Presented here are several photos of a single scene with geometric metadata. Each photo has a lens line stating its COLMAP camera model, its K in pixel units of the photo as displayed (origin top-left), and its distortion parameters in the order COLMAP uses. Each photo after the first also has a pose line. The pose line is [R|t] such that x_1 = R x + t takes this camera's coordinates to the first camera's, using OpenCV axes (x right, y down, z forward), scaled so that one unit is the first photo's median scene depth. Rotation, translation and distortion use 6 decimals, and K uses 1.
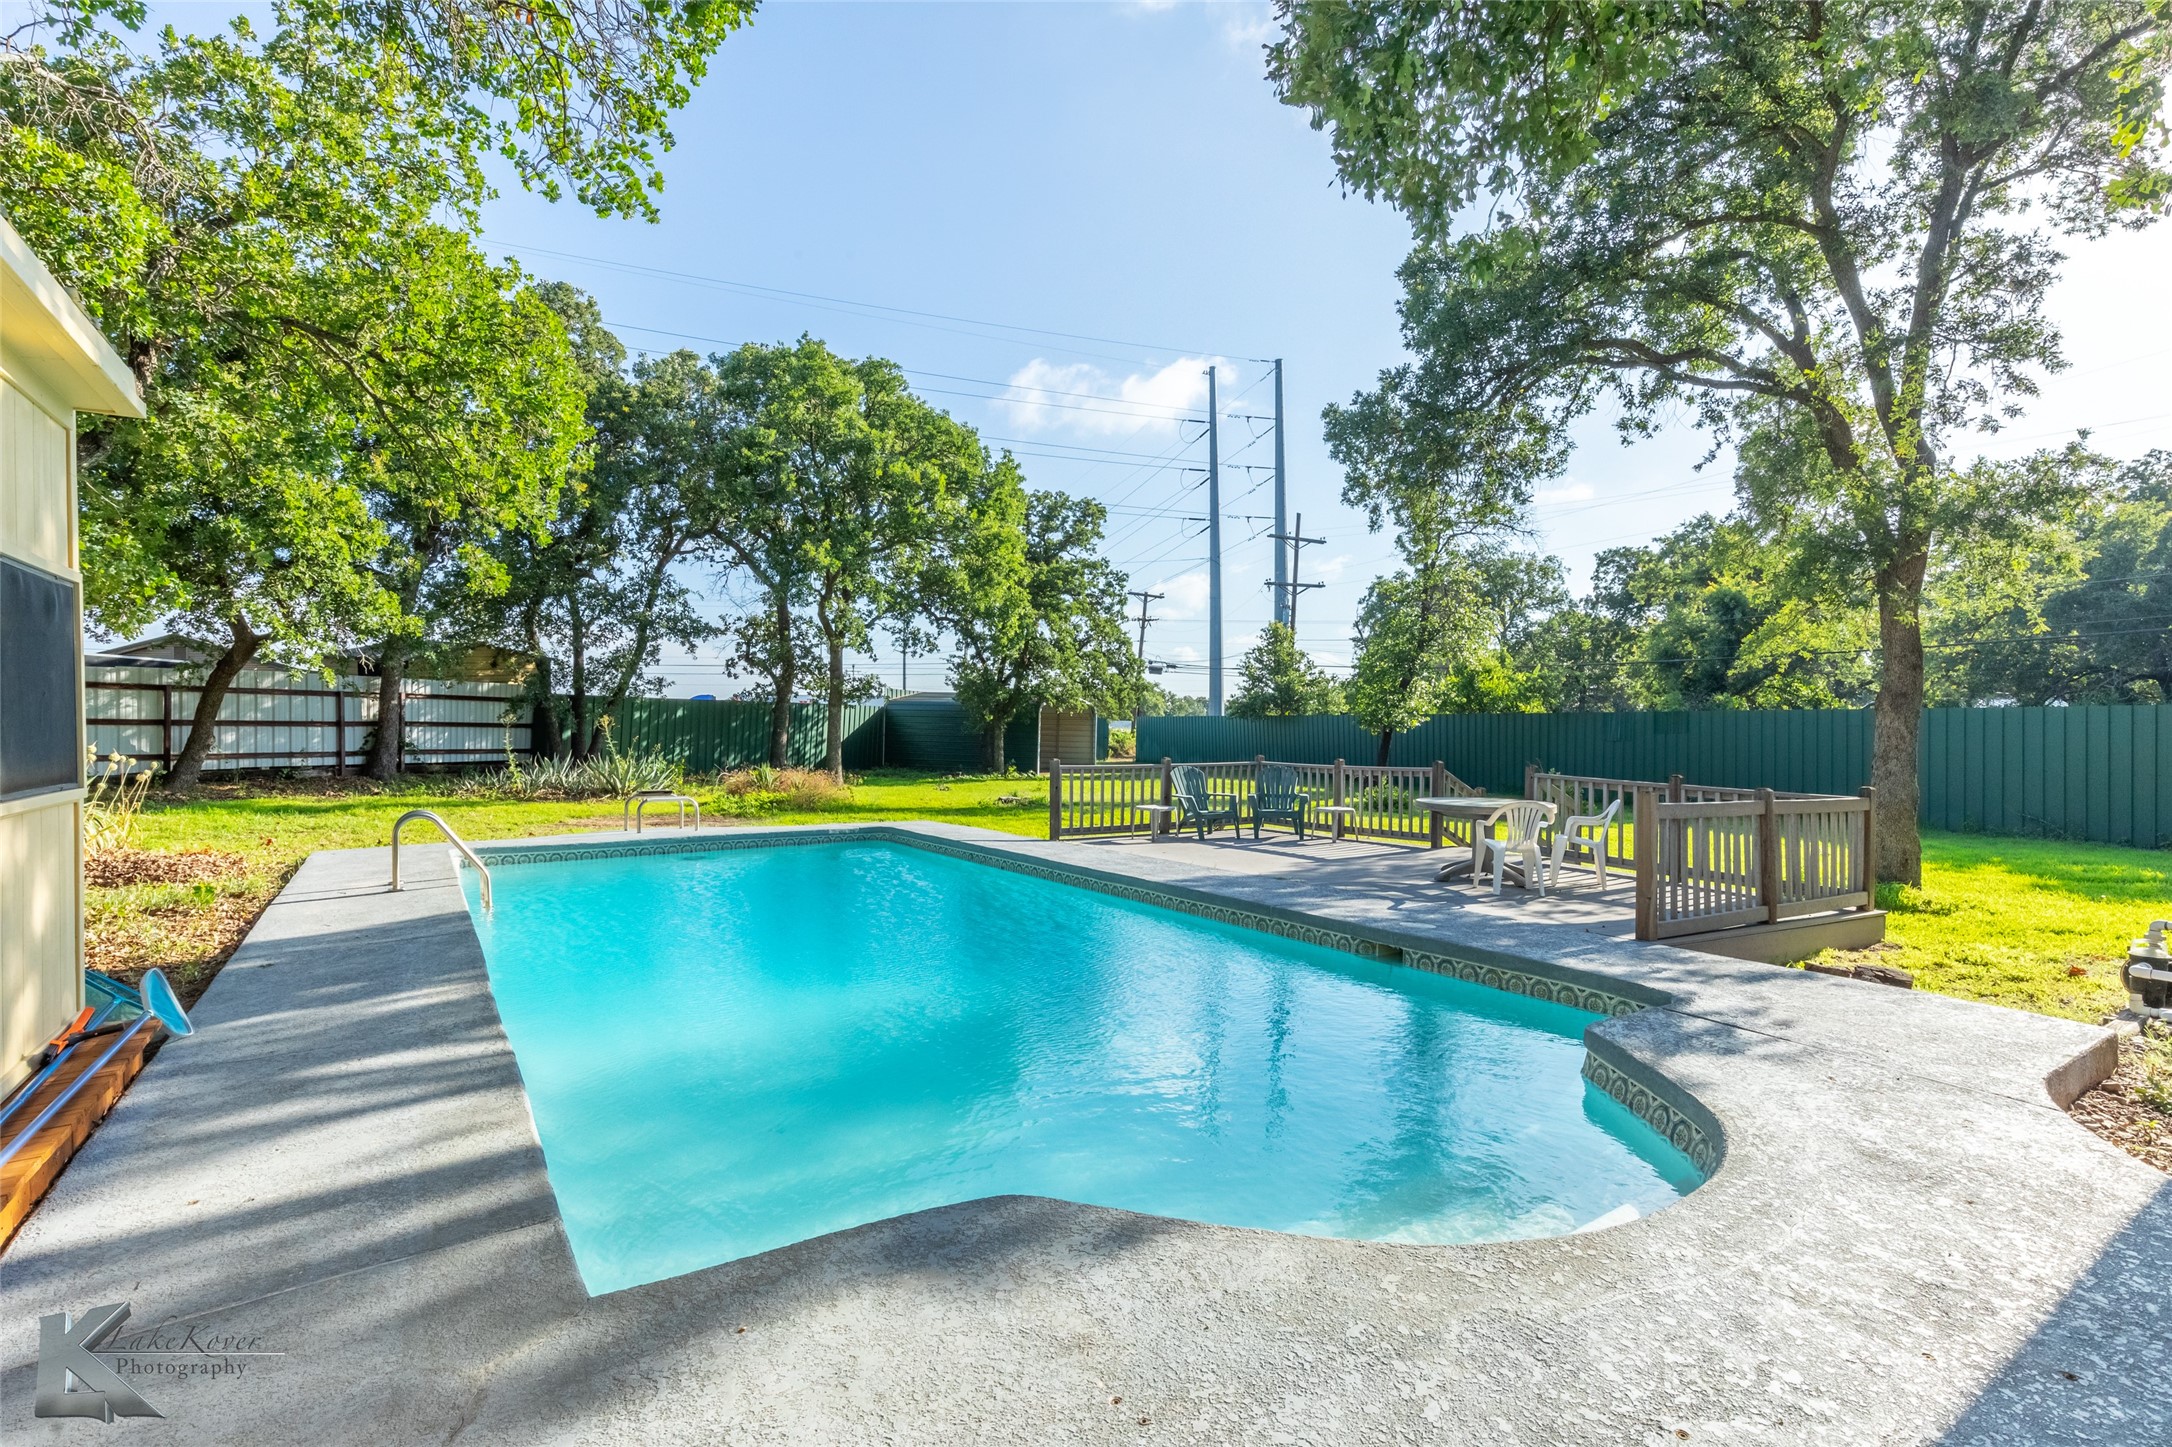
lens RADIAL K [[1041.9, 0, 1072.9], [0, 1041.9, 717.7], [0, 0, 1]] dist [0.004421, 0.000220]
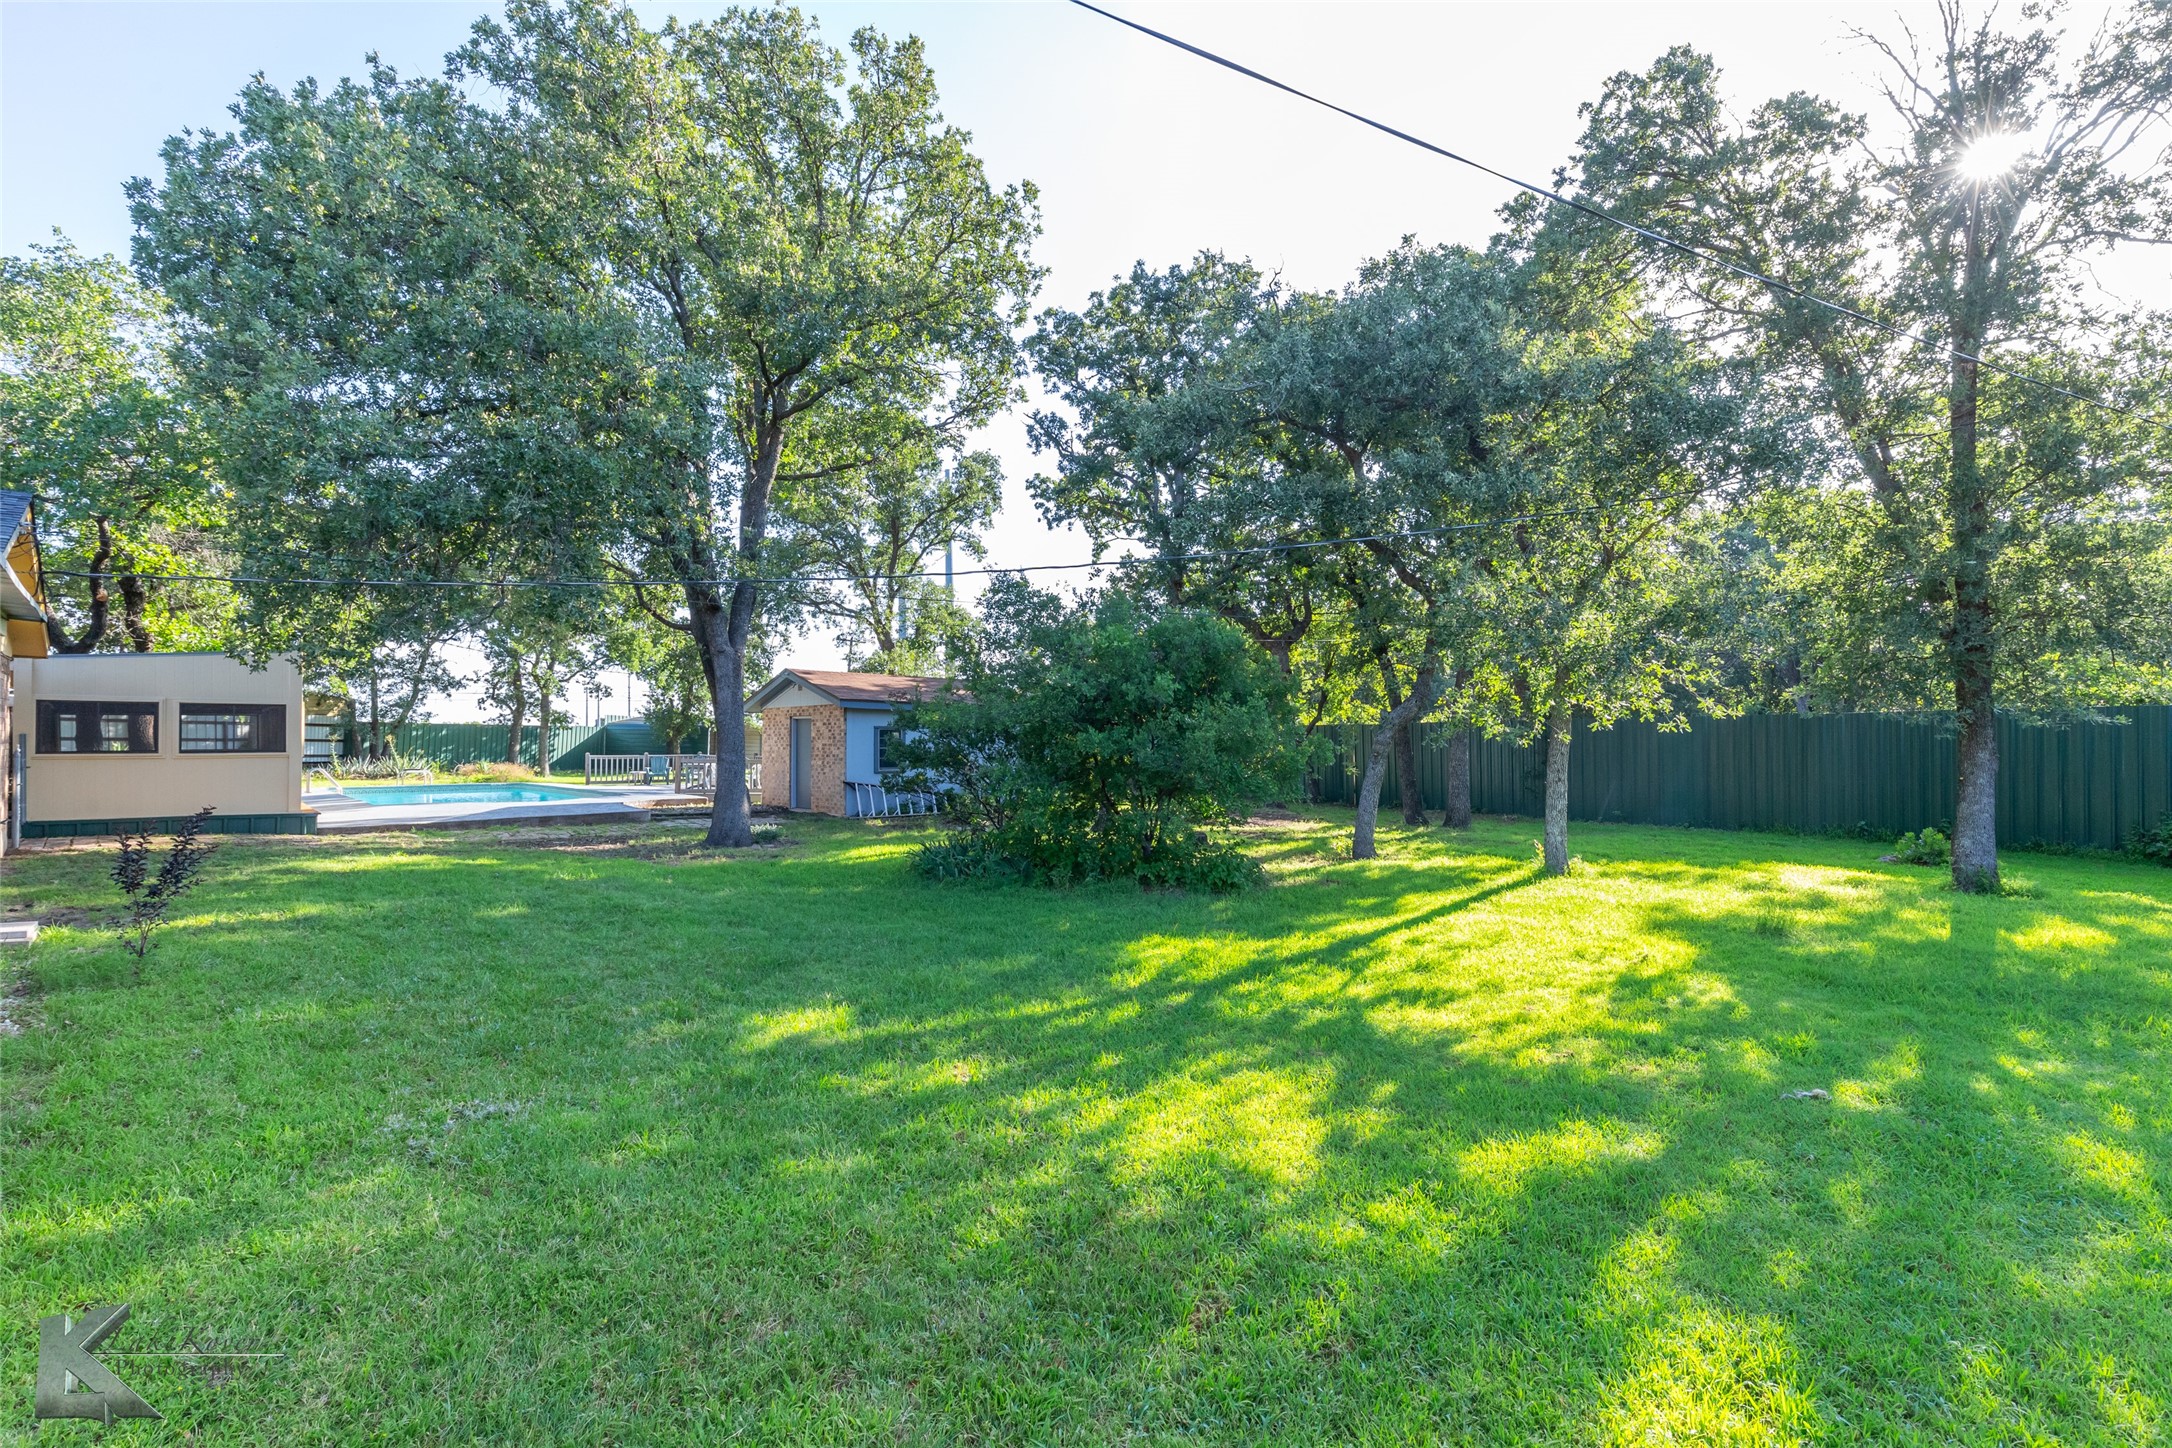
lens RADIAL K [[985.8, 0, 1107.2], [0, 985.8, 733.2], [0, 0, 1]] dist [-0.004099, -0.000325]
pose [[0.981387, -0.000966, 0.192037, 0.309694], [0.000177, 0.999991, 0.004121, -0.008228], [-0.192040, -0.004010, 0.981379, -0.637465]]
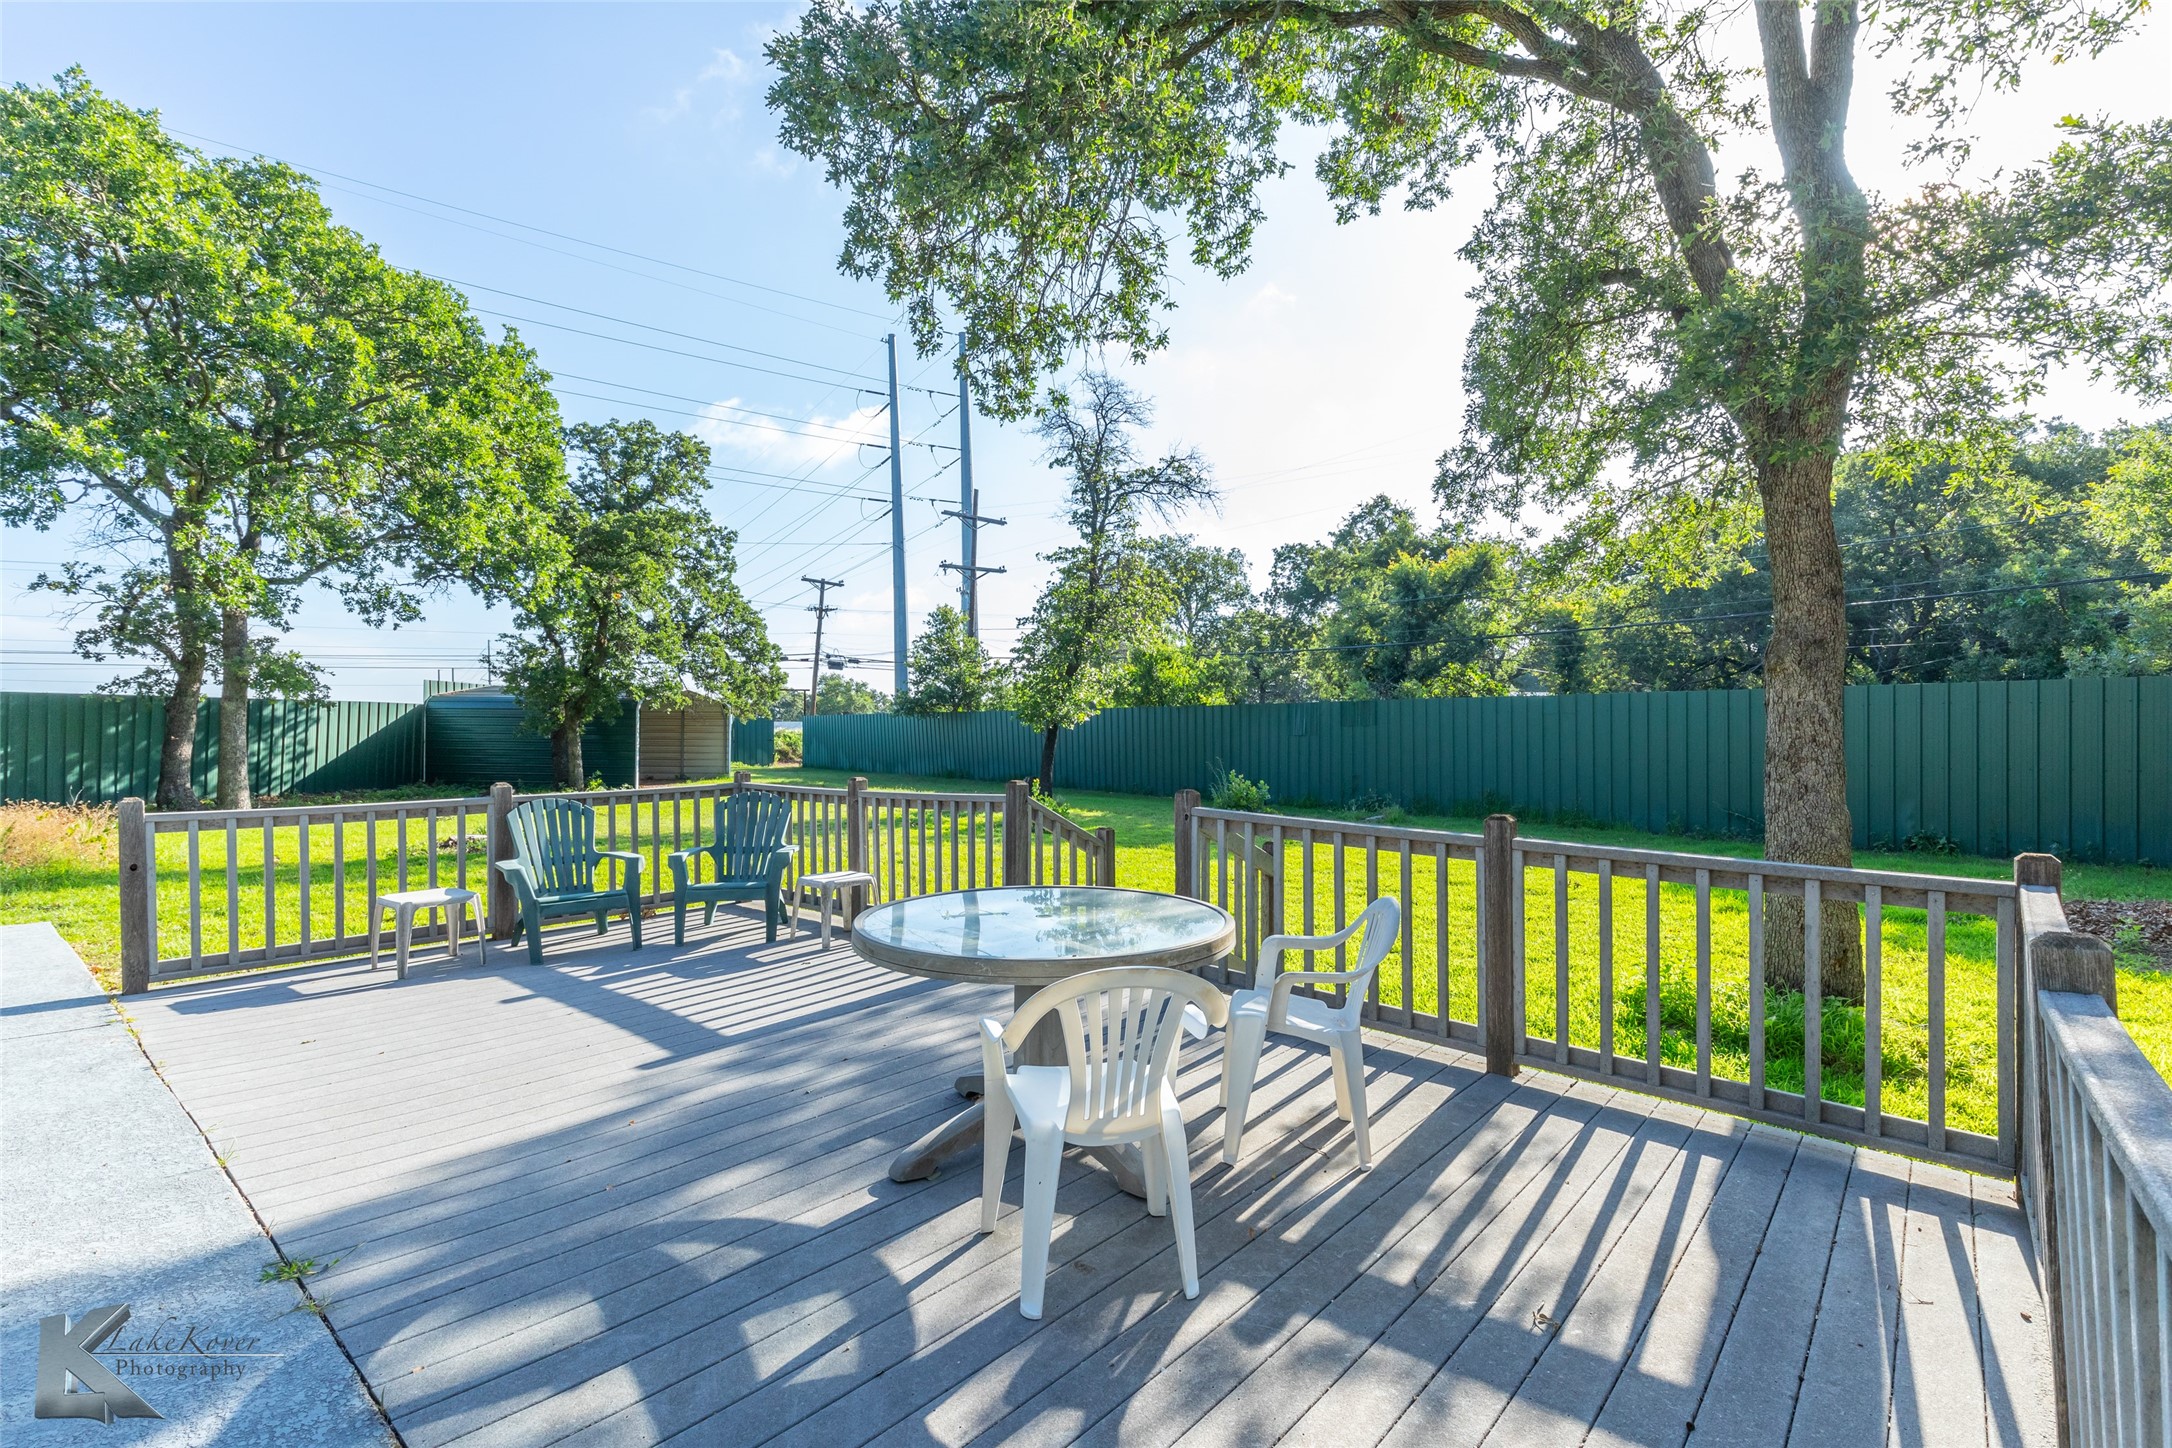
lens RADIAL K [[985.8, 0, 1077.8], [0, 985.8, 725.6], [0, 0, 1]] dist [-0.004099, -0.000325]
pose [[0.963407, -0.011781, 0.267782, 0.102986], [0.009950, 0.999917, 0.008193, 0.004630], [-0.267856, -0.005229, 0.963445, 0.220691]]
